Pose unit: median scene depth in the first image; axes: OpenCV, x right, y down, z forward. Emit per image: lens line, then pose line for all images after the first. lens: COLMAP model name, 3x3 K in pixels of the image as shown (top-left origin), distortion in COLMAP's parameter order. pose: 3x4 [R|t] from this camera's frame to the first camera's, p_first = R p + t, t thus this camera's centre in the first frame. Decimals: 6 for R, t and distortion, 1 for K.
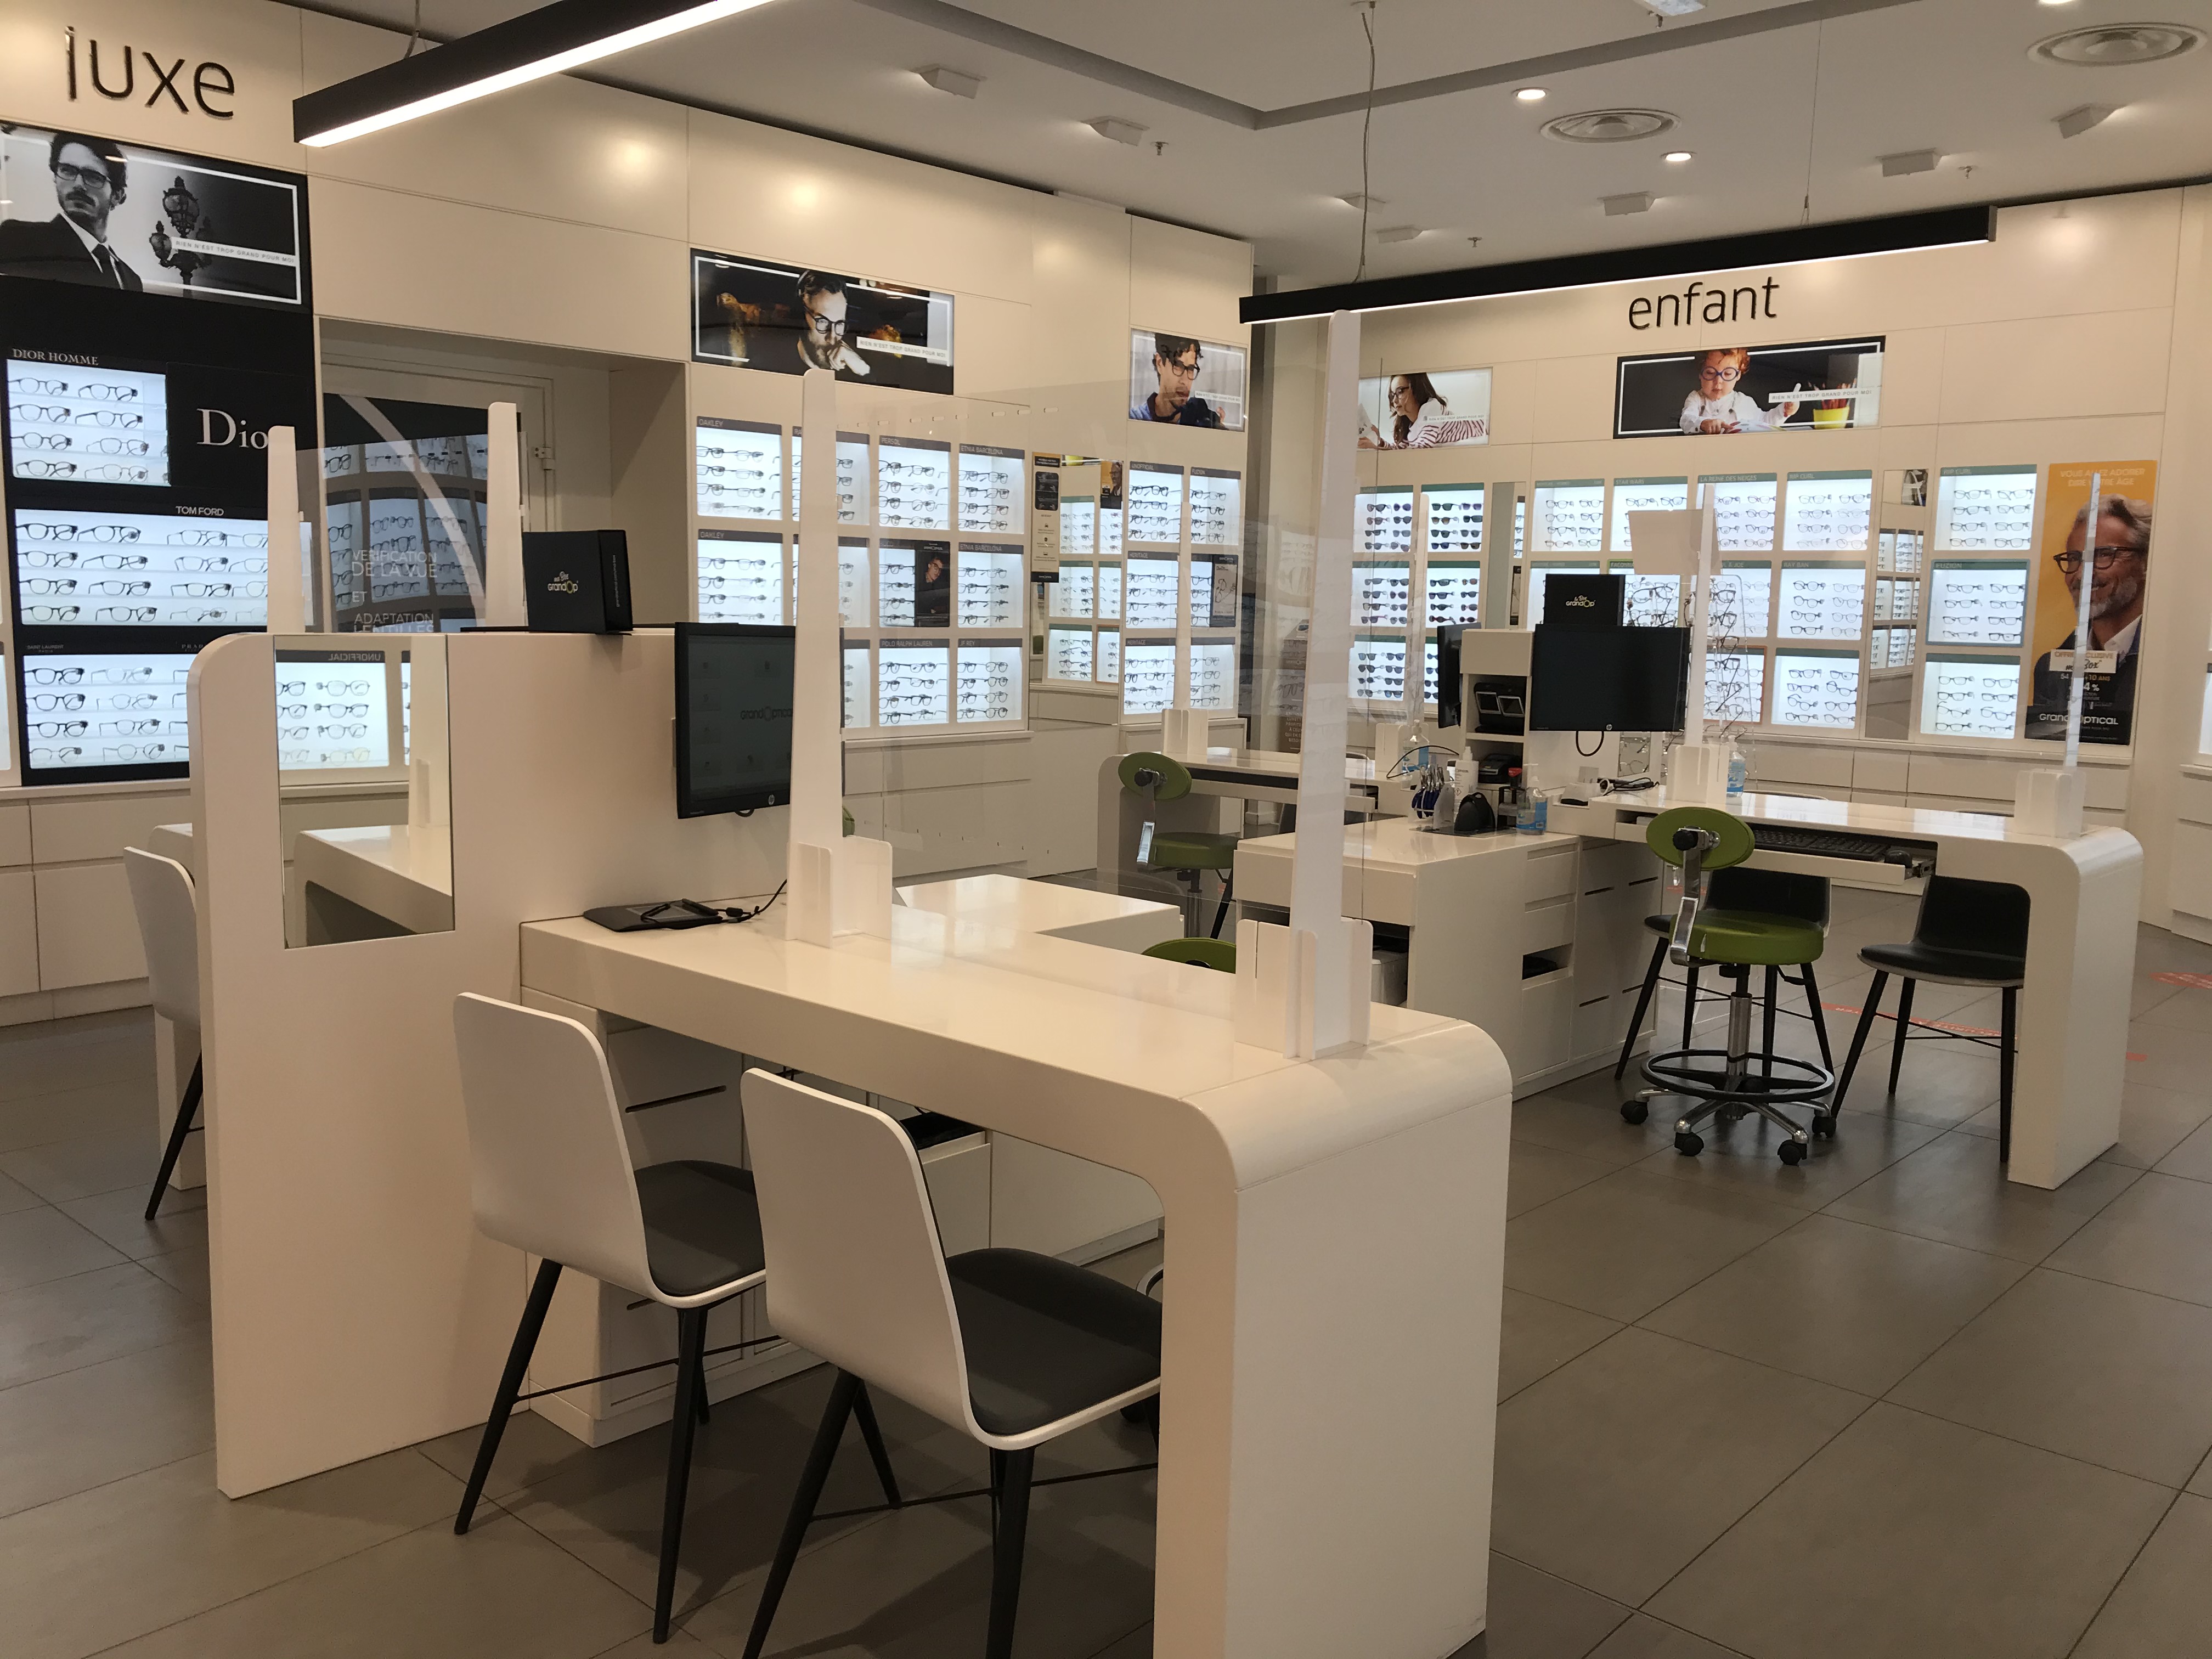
lens RADIAL K [[1794.9, 0, 1115.3], [0, 1794.9, 828.4], [0, 0, 1]] dist [-0.011357, -0.000396]
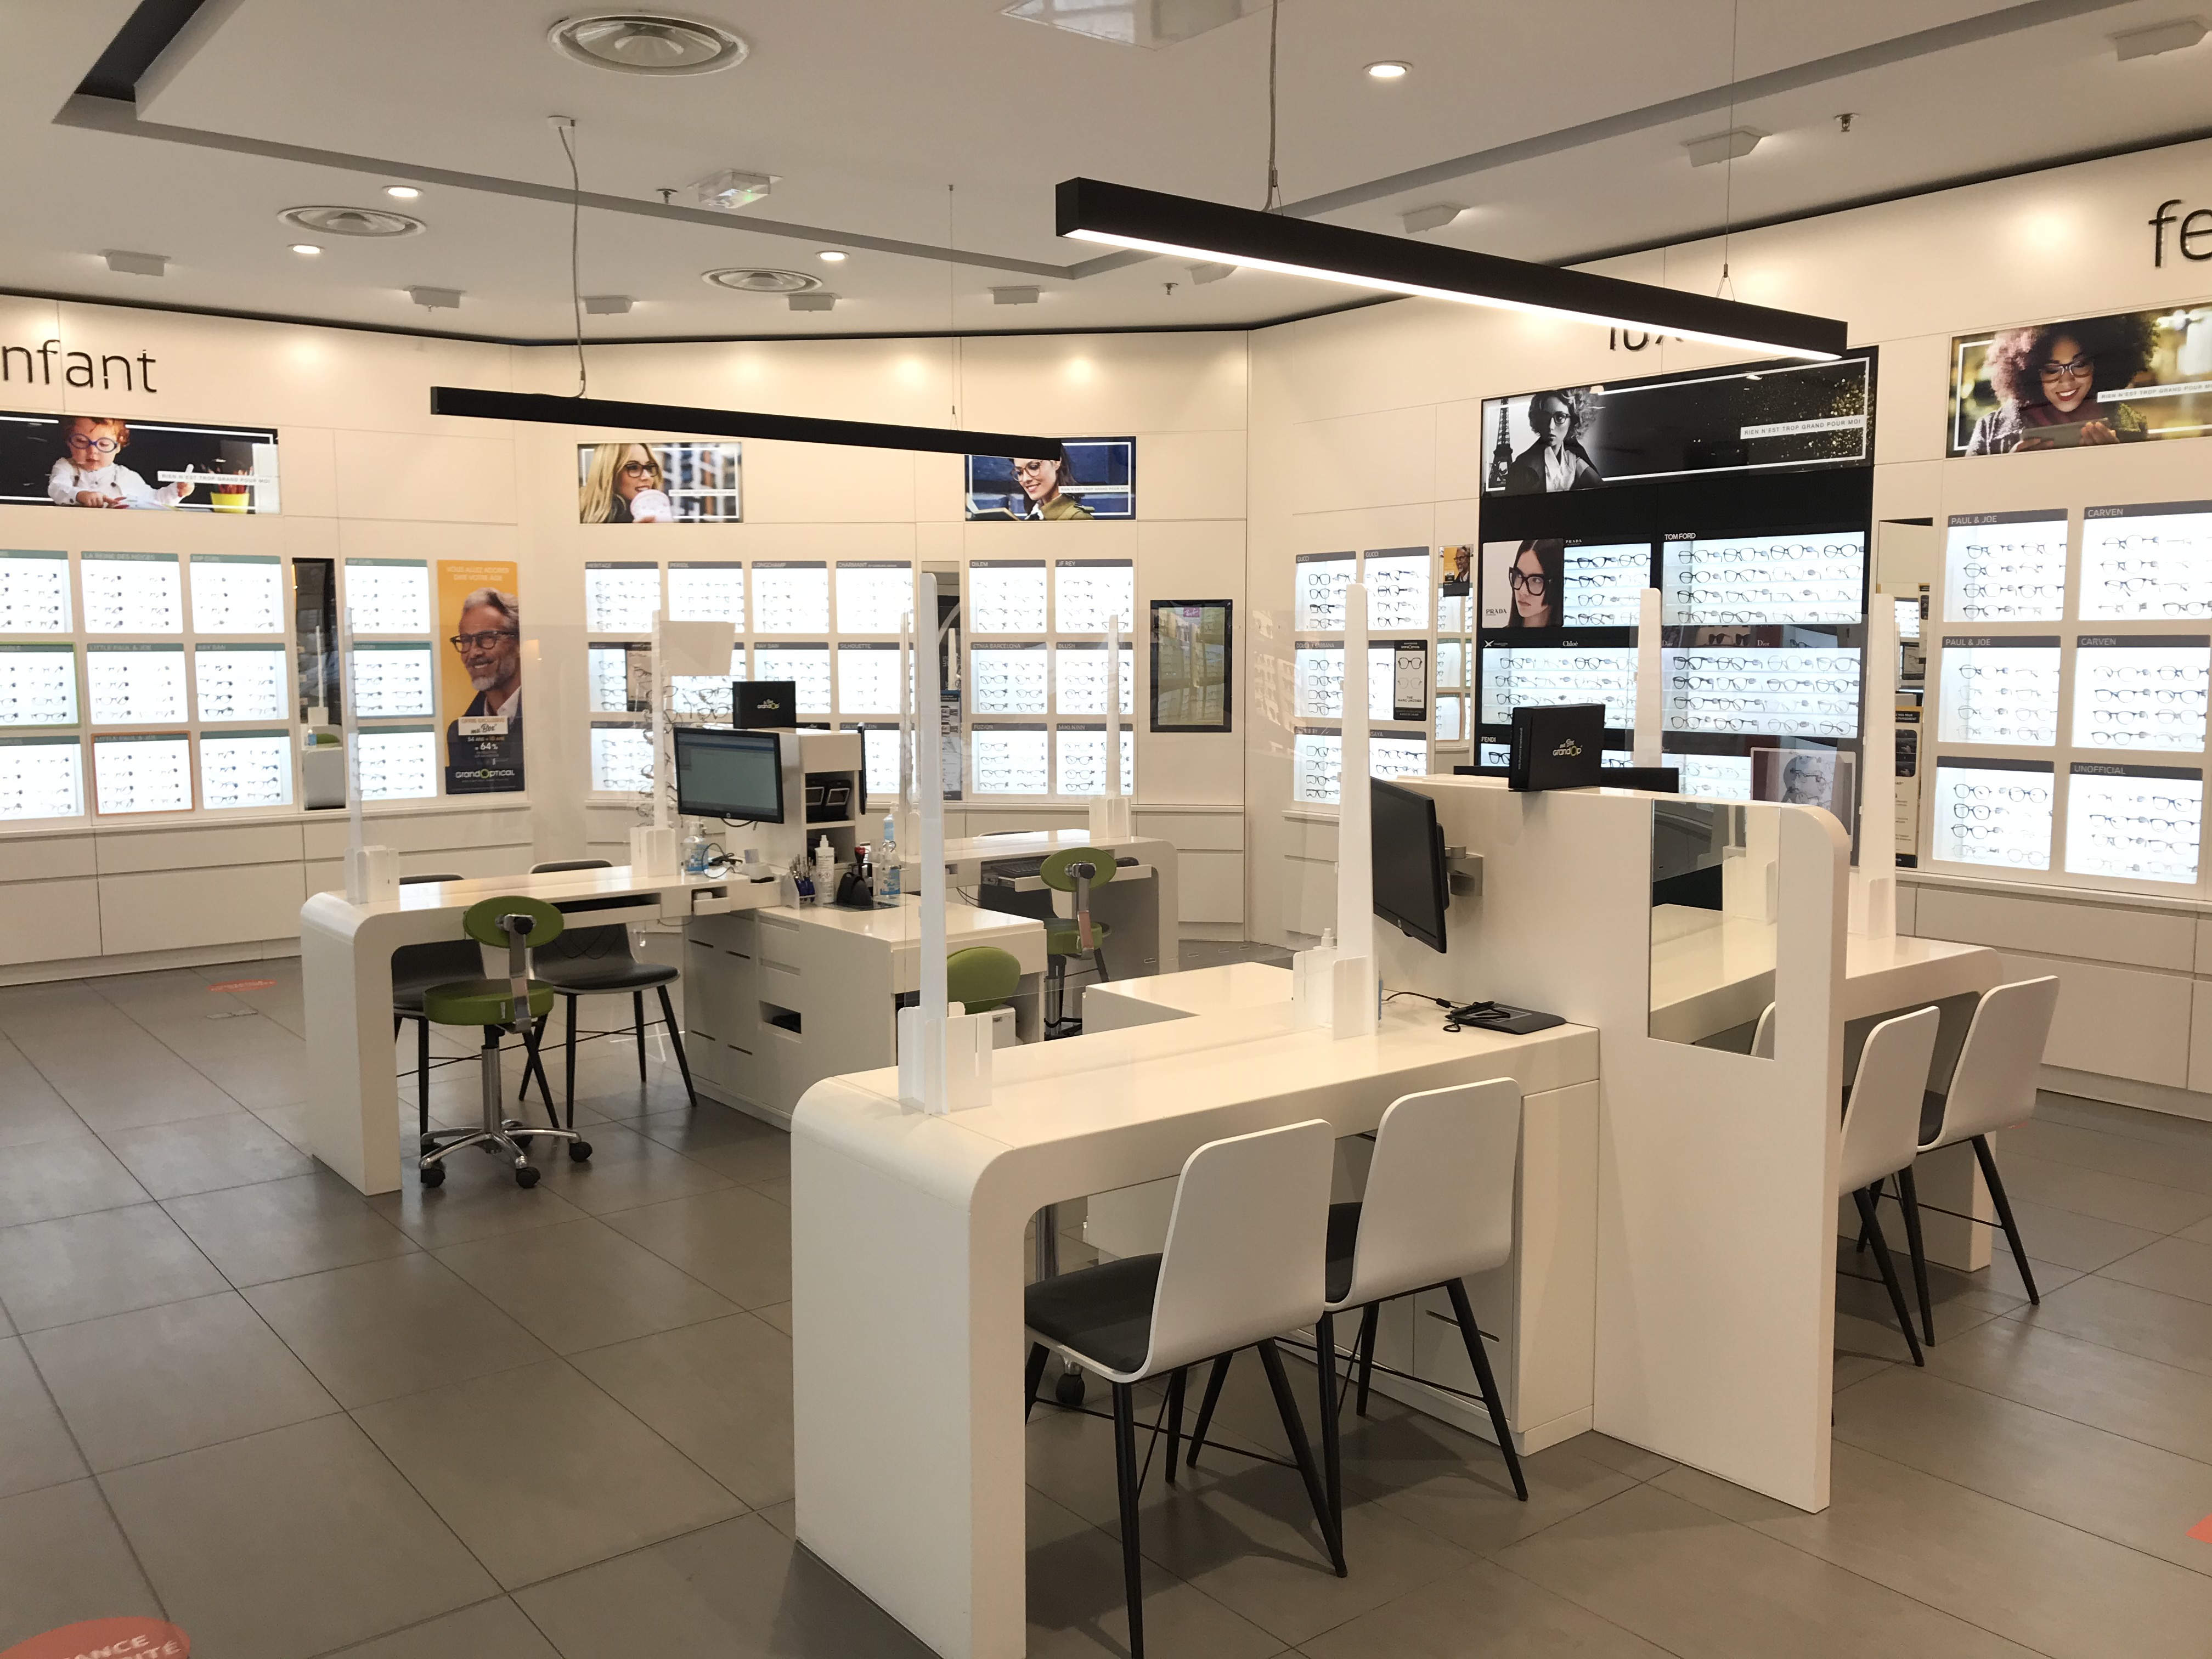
lens RADIAL K [[1794.9, 0, 1104.0], [0, 1794.9, 831.6], [0, 0, 1]] dist [-0.011357, -0.000396]
pose [[0.134952, -0.110552, 0.984666, -0.537042], [0.142972, 0.985529, 0.091054, -0.066917], [-0.980483, 0.128491, 0.148805, 0.385061]]
